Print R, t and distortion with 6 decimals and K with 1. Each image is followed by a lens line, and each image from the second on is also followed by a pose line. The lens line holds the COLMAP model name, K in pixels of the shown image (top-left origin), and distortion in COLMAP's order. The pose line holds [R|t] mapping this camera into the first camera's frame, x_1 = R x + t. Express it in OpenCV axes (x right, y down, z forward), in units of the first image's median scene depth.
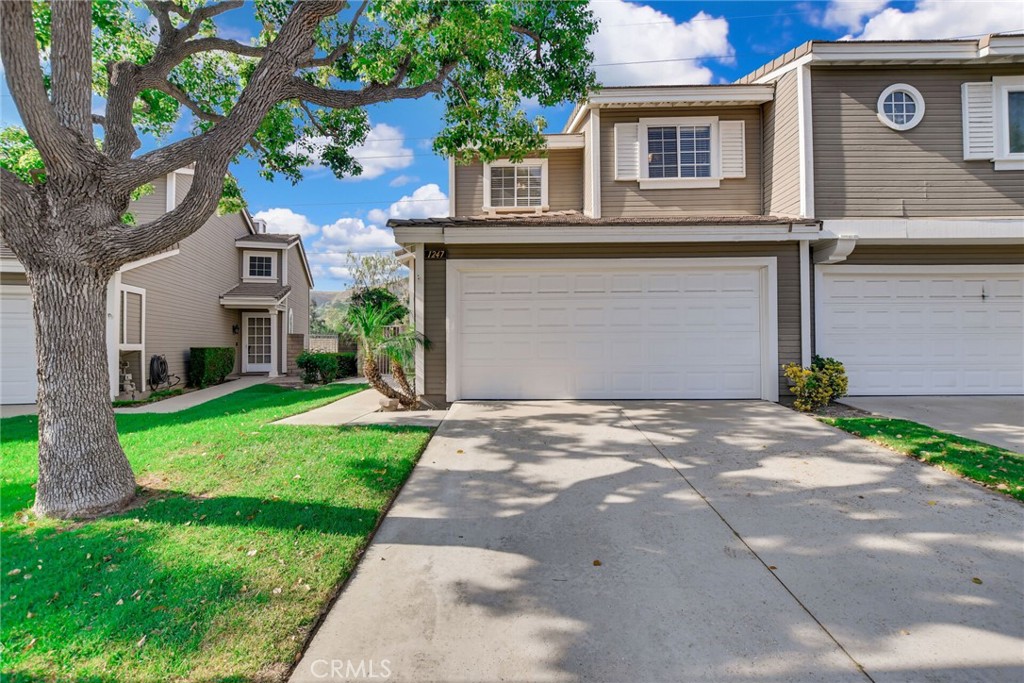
lens RADIAL K [[451.3, 0, 508.3], [0, 451.3, 345.1], [0, 0, 1]] dist [-0.025701, 0.005089]
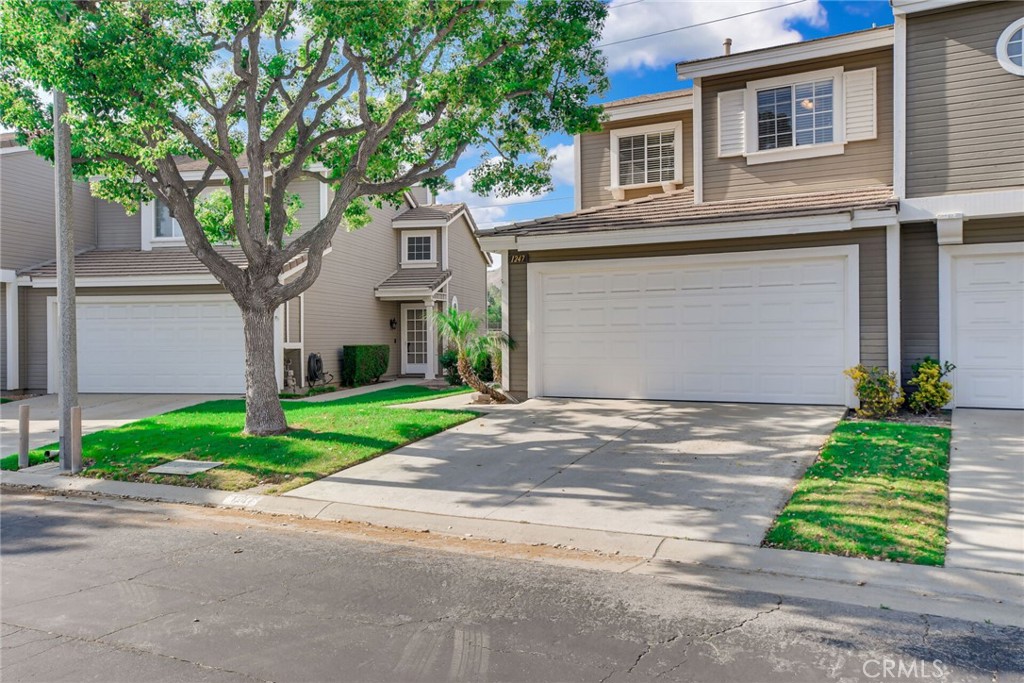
lens RADIAL K [[839.0, 0, 513.7], [0, 839.0, 355.8], [0, 0, 1]] dist [0.031930, 0.002089]
pose [[0.895186, 0.005664, -0.445657, 0.675036], [0.004296, 0.999763, 0.021336, -0.014649], [0.445672, -0.021014, 0.894950, -0.735316]]
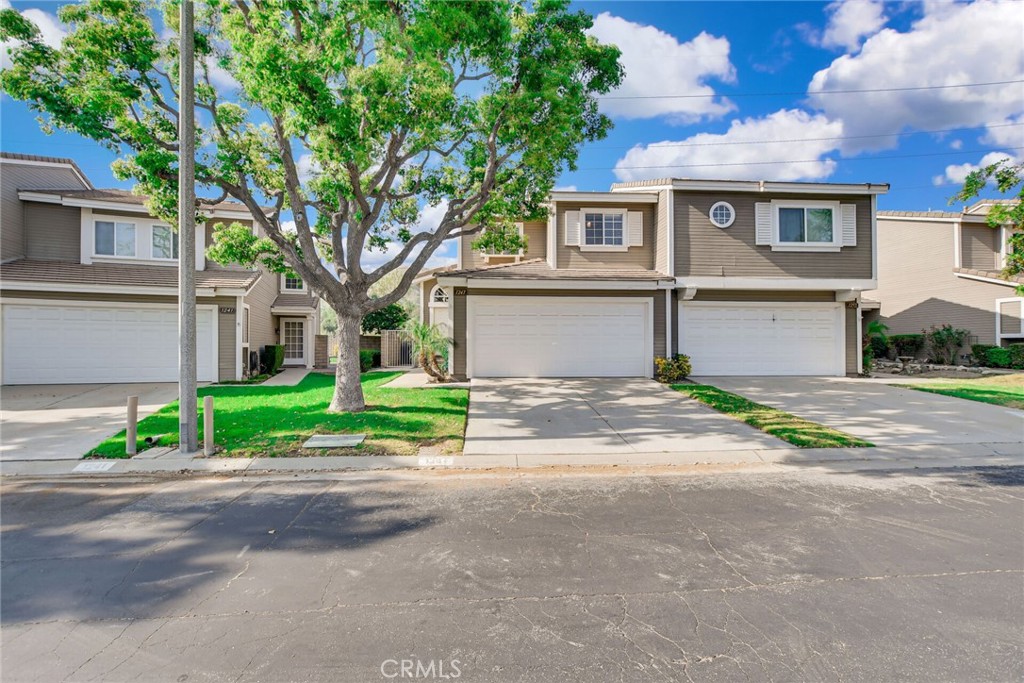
lens RADIAL K [[451.3, 0, 508.3], [0, 451.3, 345.1], [0, 0, 1]] dist [-0.025701, 0.005089]
pose [[0.996903, 0.007448, 0.078288, -0.105331], [-0.007581, 0.999970, 0.001400, -0.004396], [-0.078276, -0.001989, 0.996930, -0.682517]]
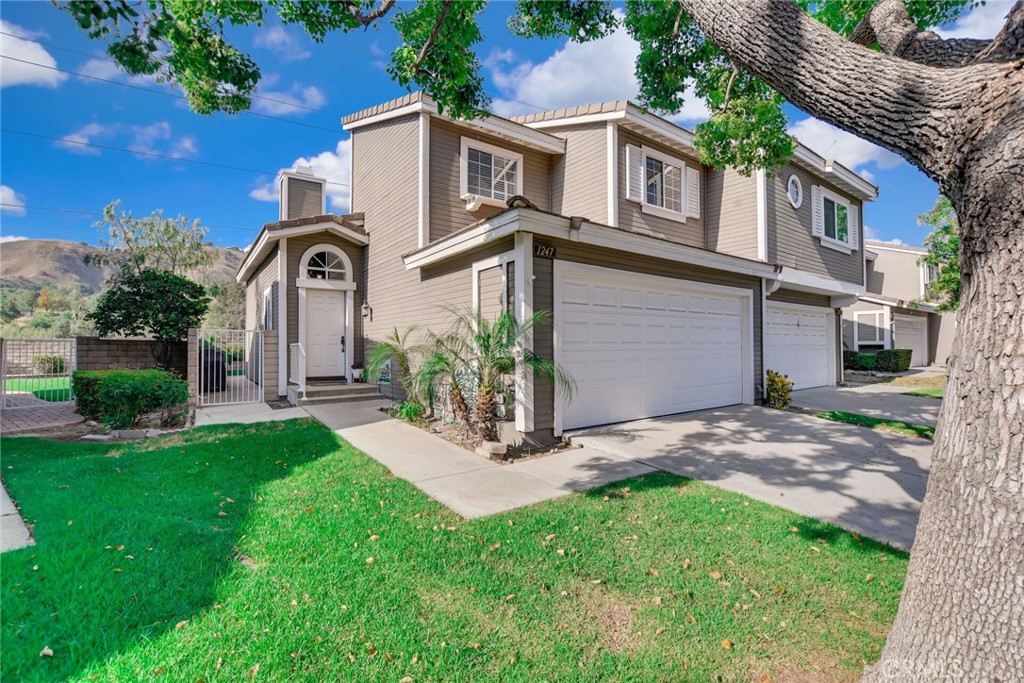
lens RADIAL K [[451.3, 0, 508.3], [0, 451.3, 345.1], [0, 0, 1]] dist [-0.025701, 0.005089]
pose [[0.789058, 0.005236, 0.614297, -0.658682], [-0.002746, 0.999984, -0.004996, -0.031096], [-0.614313, 0.002255, 0.789059, 0.394397]]
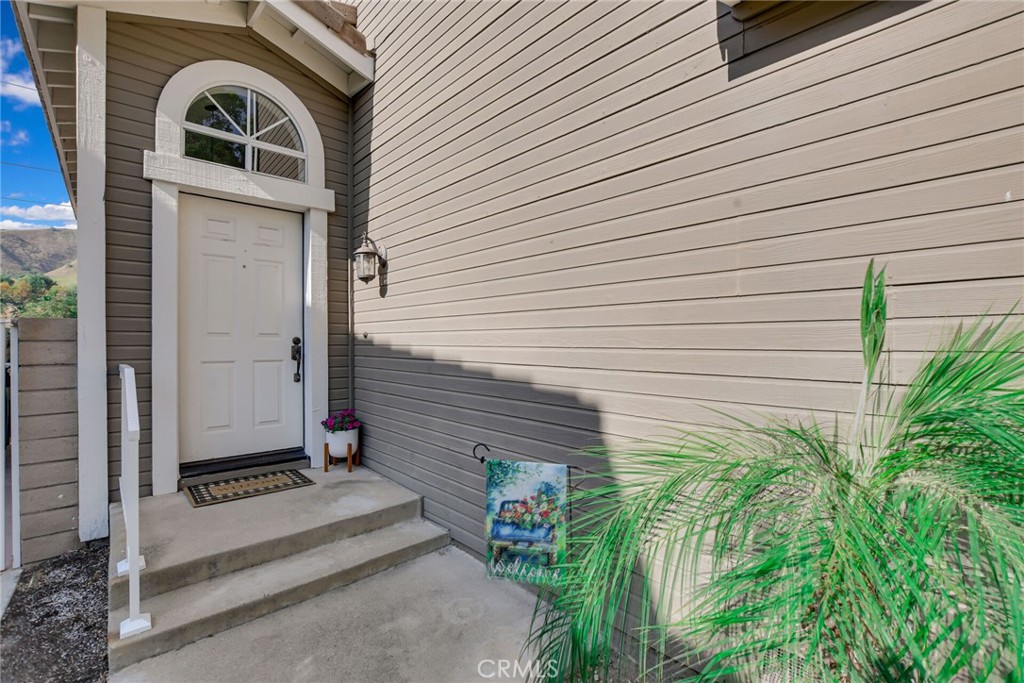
lens RADIAL K [[451.3, 0, 508.3], [0, 451.3, 345.1], [0, 0, 1]] dist [-0.025701, 0.005089]
pose [[0.719238, -0.001532, 0.694762, -0.387341], [-0.006597, 0.999937, 0.009034, -0.060982], [-0.694733, -0.011081, 0.719182, 1.277675]]
